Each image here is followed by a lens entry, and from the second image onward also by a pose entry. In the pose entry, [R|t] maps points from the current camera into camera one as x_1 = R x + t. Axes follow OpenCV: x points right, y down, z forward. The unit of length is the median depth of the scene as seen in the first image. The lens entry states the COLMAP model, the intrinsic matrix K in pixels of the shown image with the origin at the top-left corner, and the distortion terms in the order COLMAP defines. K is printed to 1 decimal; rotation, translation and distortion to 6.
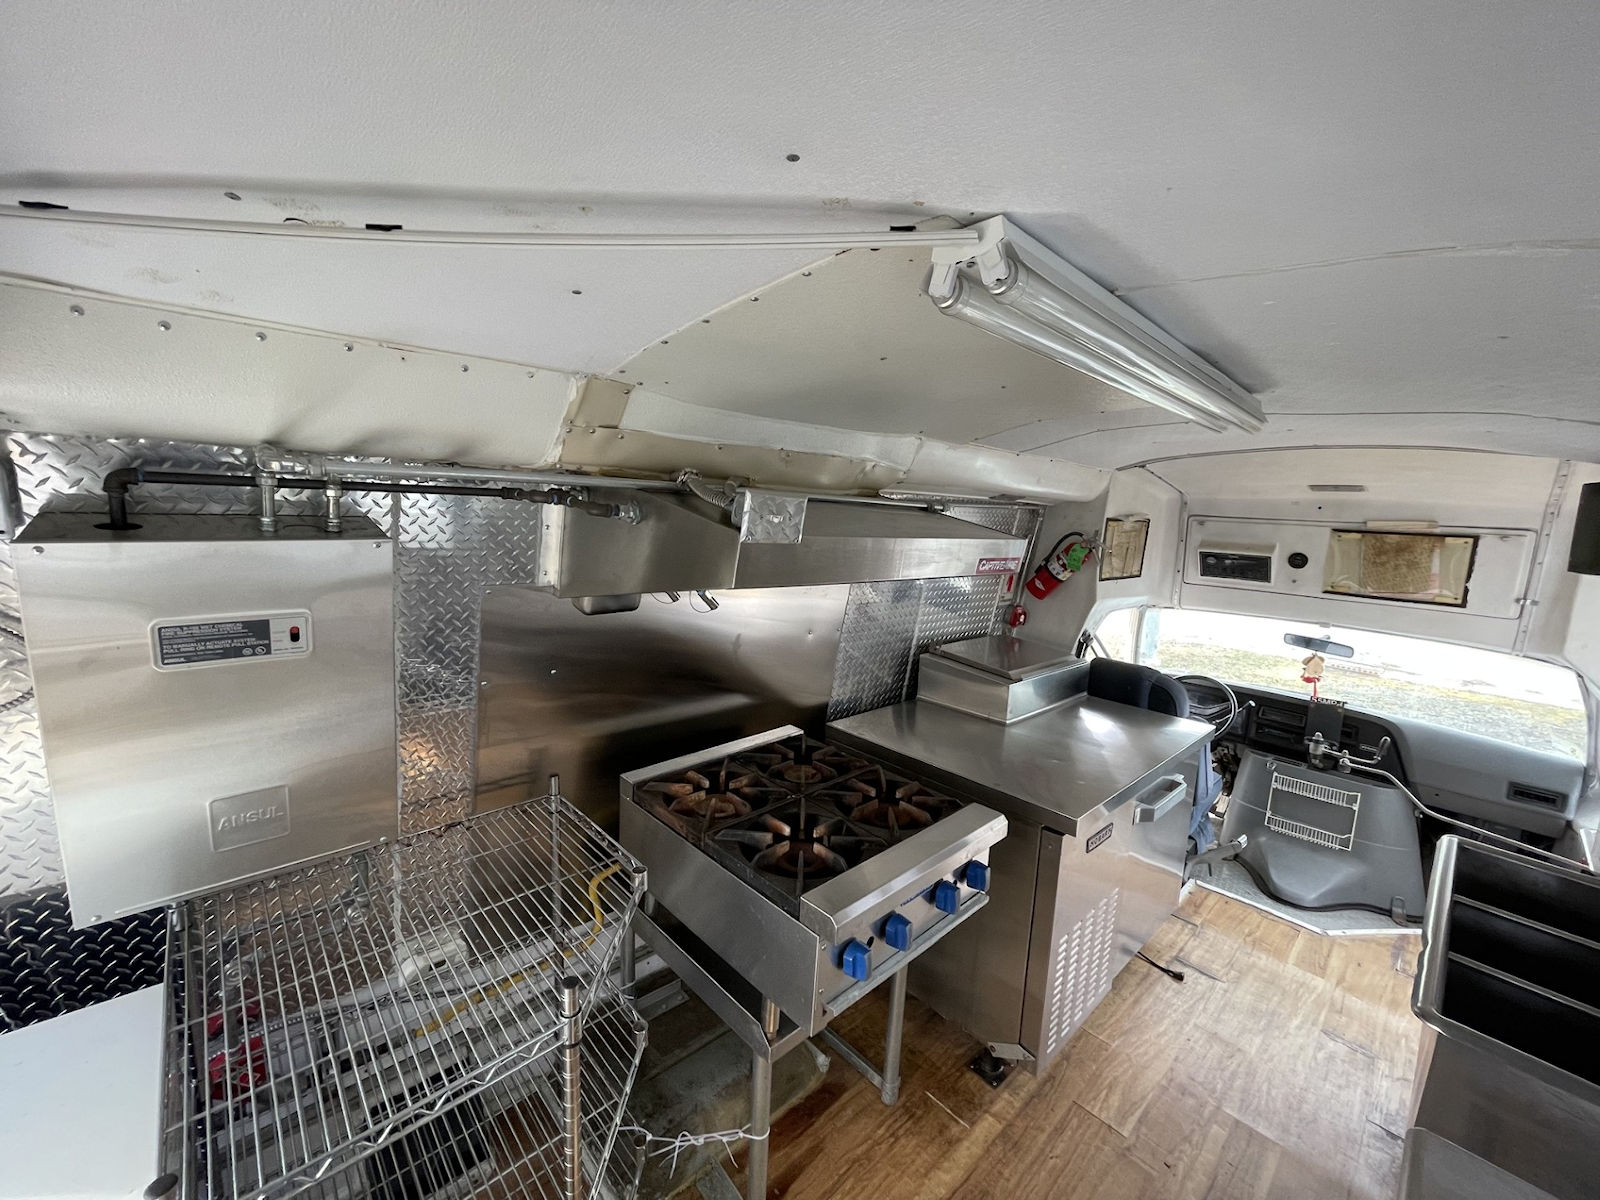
lens RADIAL K [[641.0, 0, 796.5], [0, 641.0, 591.1], [0, 0, 1]] dist [-0.002296, 0.000191]
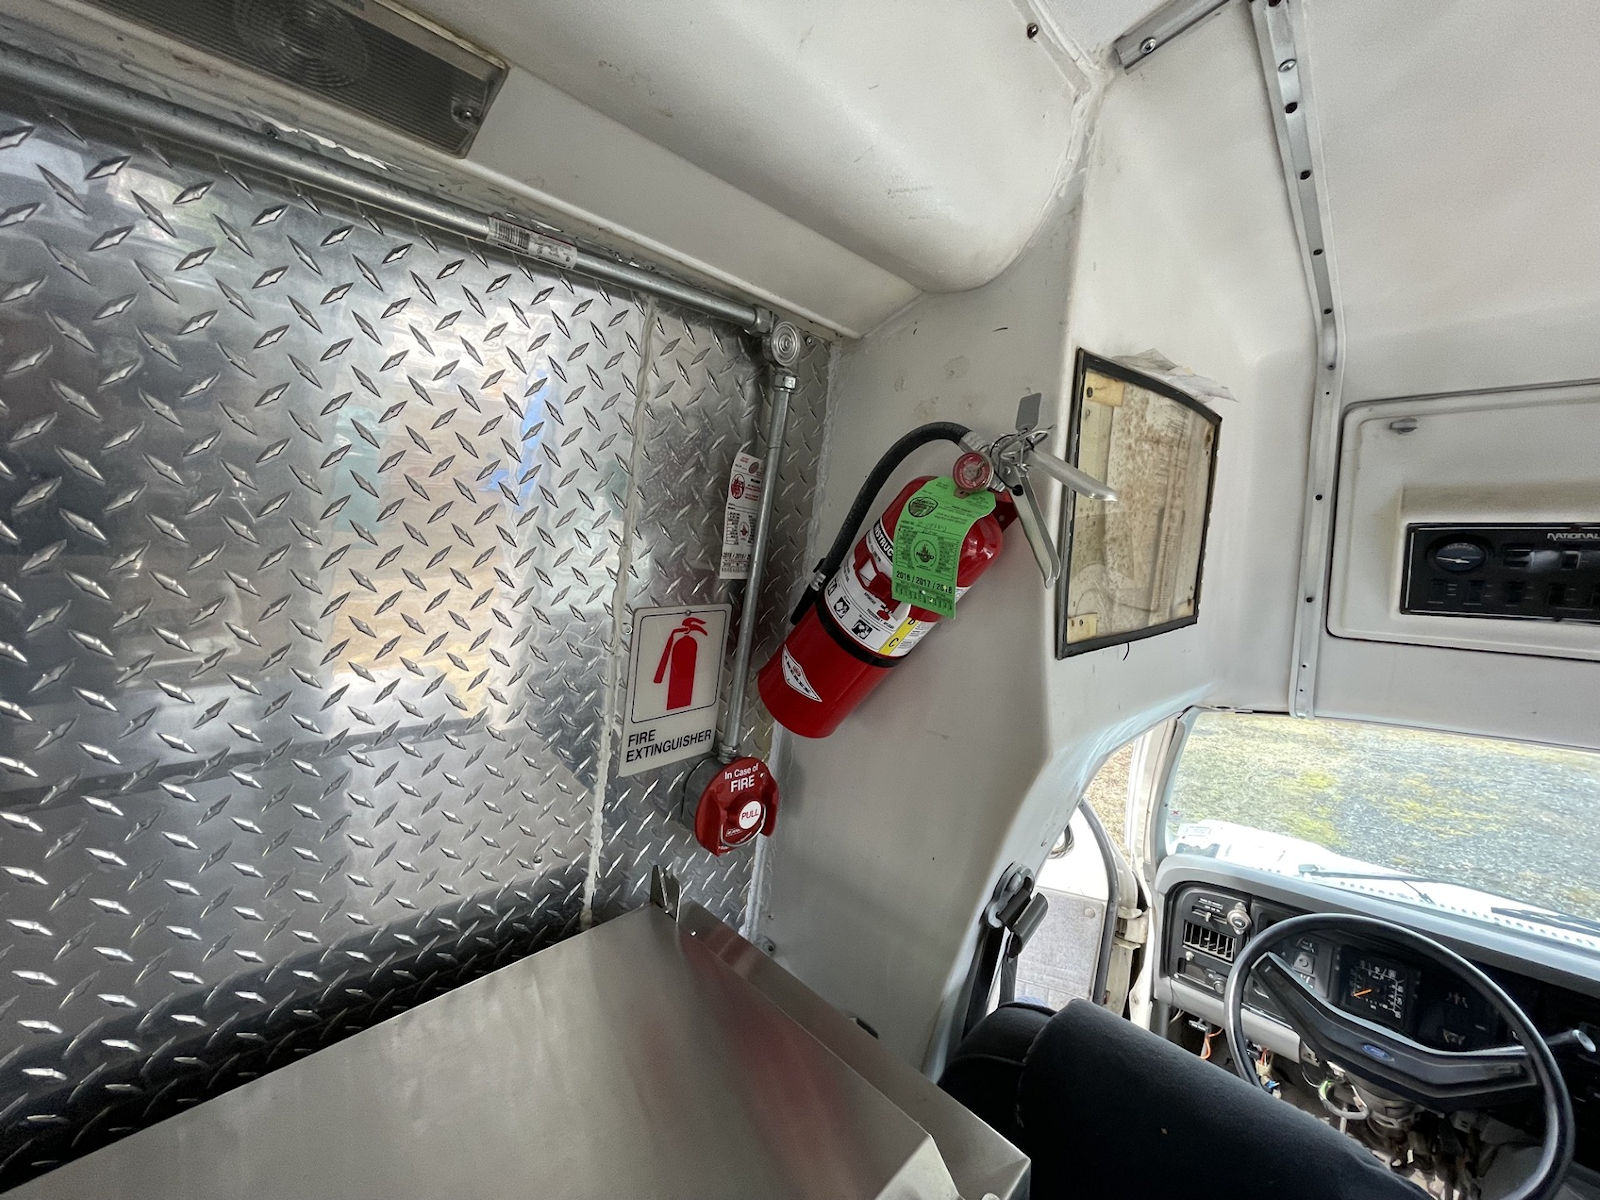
lens RADIAL K [[640.3, 0, 798.4], [0, 640.3, 593.4], [0, 0, 1]] dist [-0.001752, -0.000687]
pose [[0.997613, -0.027492, 0.063352, 0.419003], [0.031023, 0.997980, -0.055444, -0.030760], [-0.061699, 0.057277, 0.996450, 0.888075]]
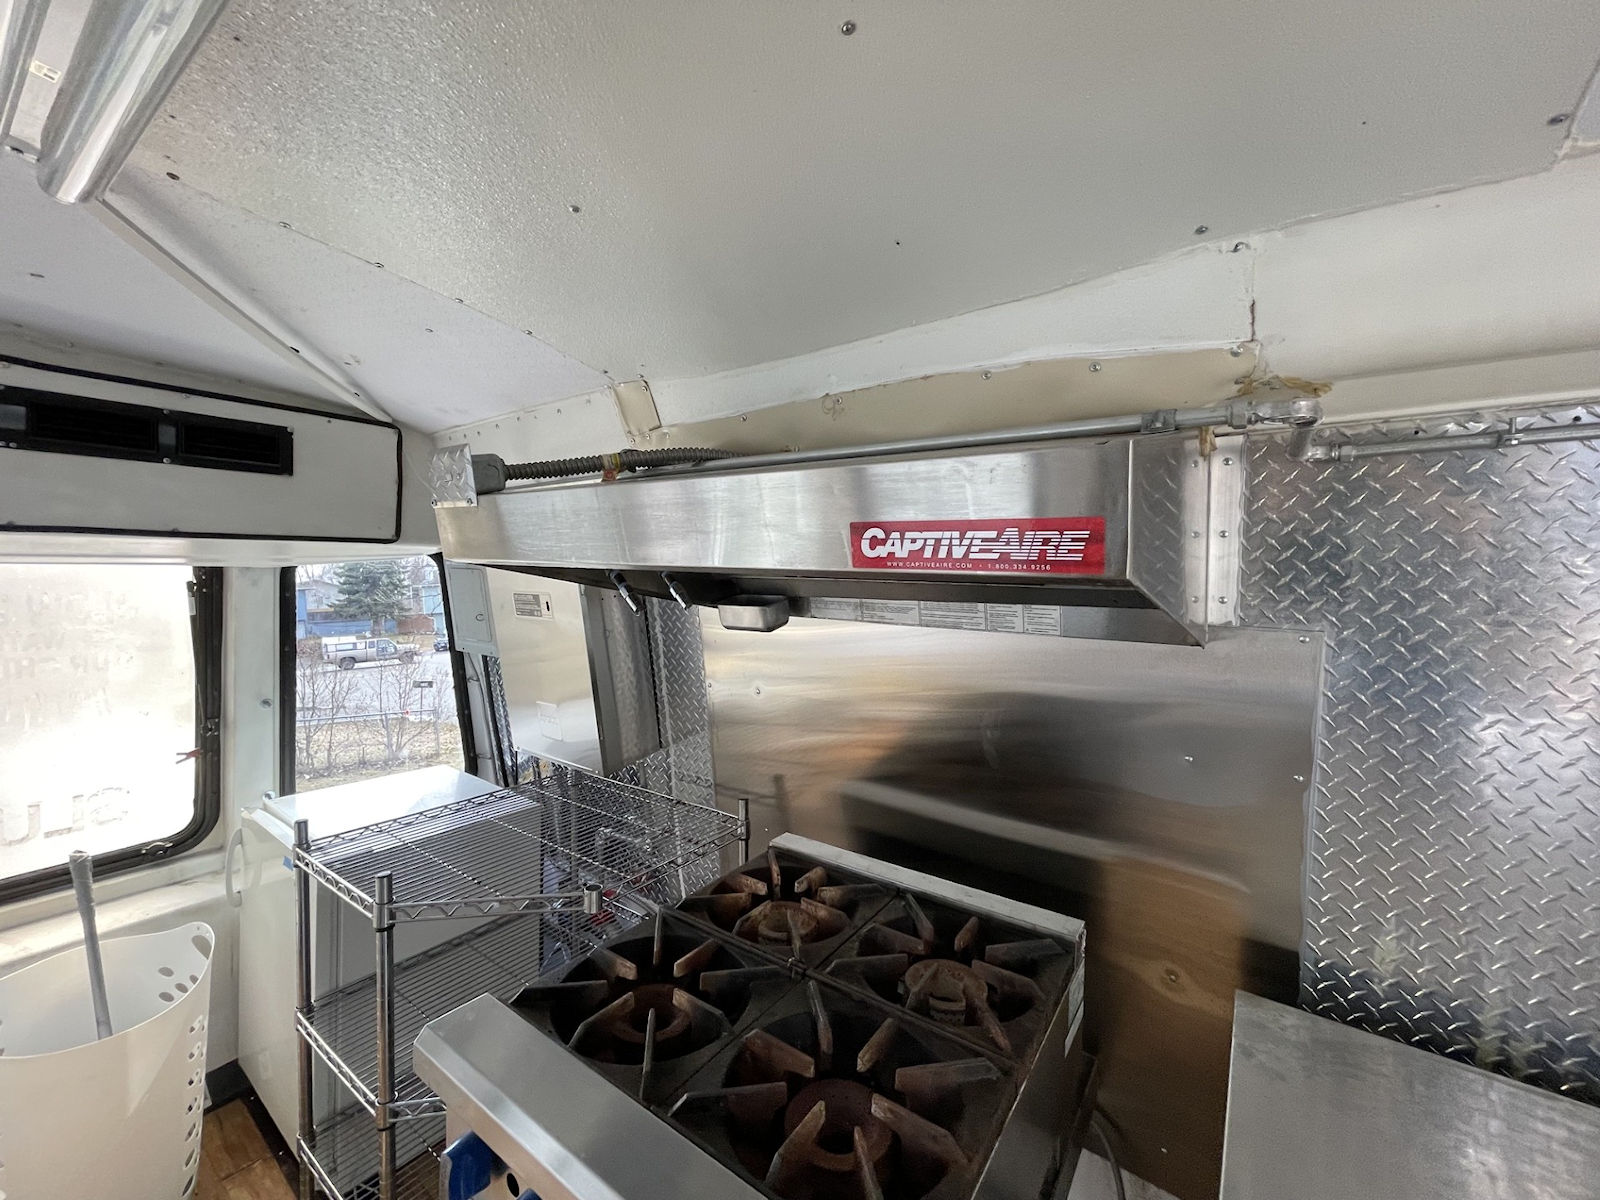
lens RADIAL K [[645.4, 0, 796.4], [0, 645.4, 592.3], [0, 0, 1]] dist [-0.000612, -0.000105]
pose [[0.187554, -0.012321, -0.982177, 0.363208], [-0.140851, 0.989250, -0.039307, 0.003866], [0.972103, 0.145713, 0.183802, 0.519553]]
